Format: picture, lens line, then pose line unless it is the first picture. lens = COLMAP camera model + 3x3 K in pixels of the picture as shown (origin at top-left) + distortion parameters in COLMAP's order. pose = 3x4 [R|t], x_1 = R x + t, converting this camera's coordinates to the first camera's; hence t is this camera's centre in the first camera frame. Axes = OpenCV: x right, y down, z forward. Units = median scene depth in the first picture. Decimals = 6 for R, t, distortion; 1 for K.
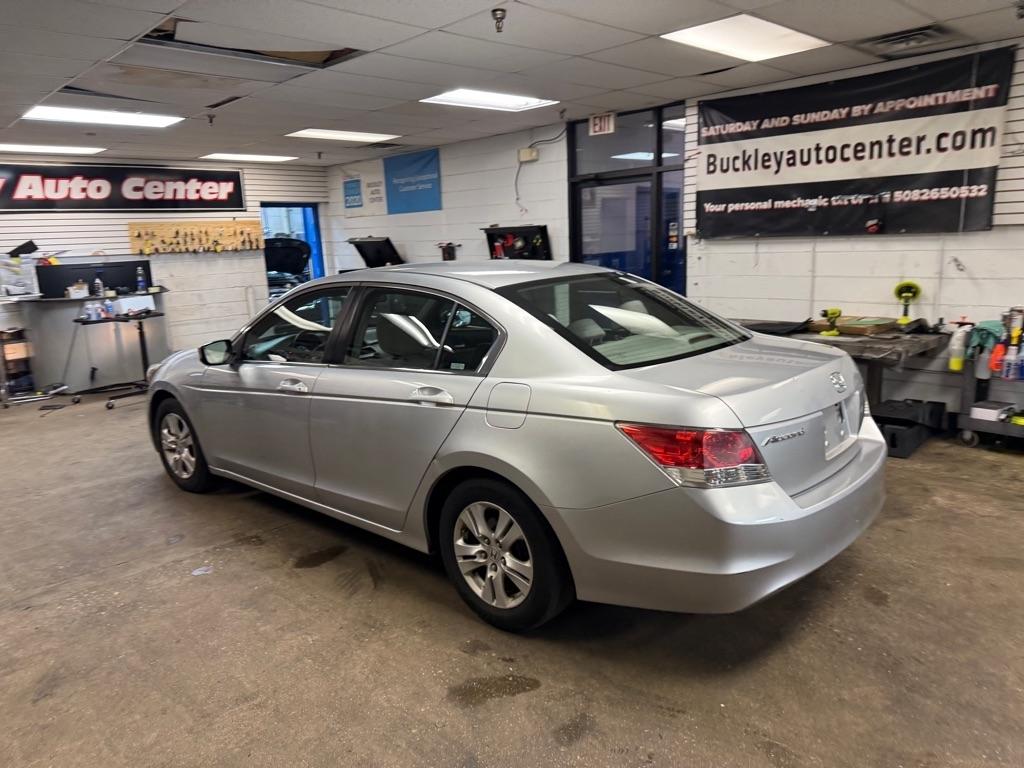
lens RADIAL K [[724.5, 0, 505.1], [0, 724.5, 388.5], [0, 0, 1]] dist [0.022449, -0.031531]
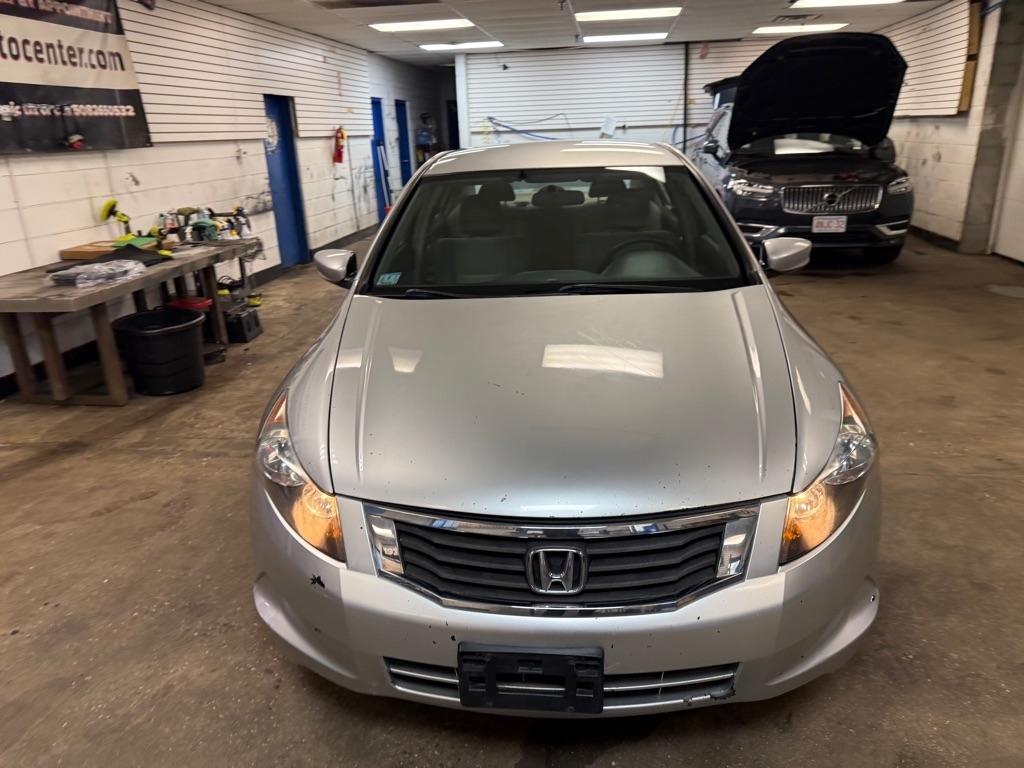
lens RADIAL K [[724.5, 0, 505.3], [0, 724.5, 390.4], [0, 0, 1]] dist [0.022449, -0.031531]
pose [[-0.617564, -0.207436, 0.758674, -0.591992], [0.217608, 0.881878, 0.418256, -0.216222], [-0.755819, 0.423393, -0.499476, 1.200486]]
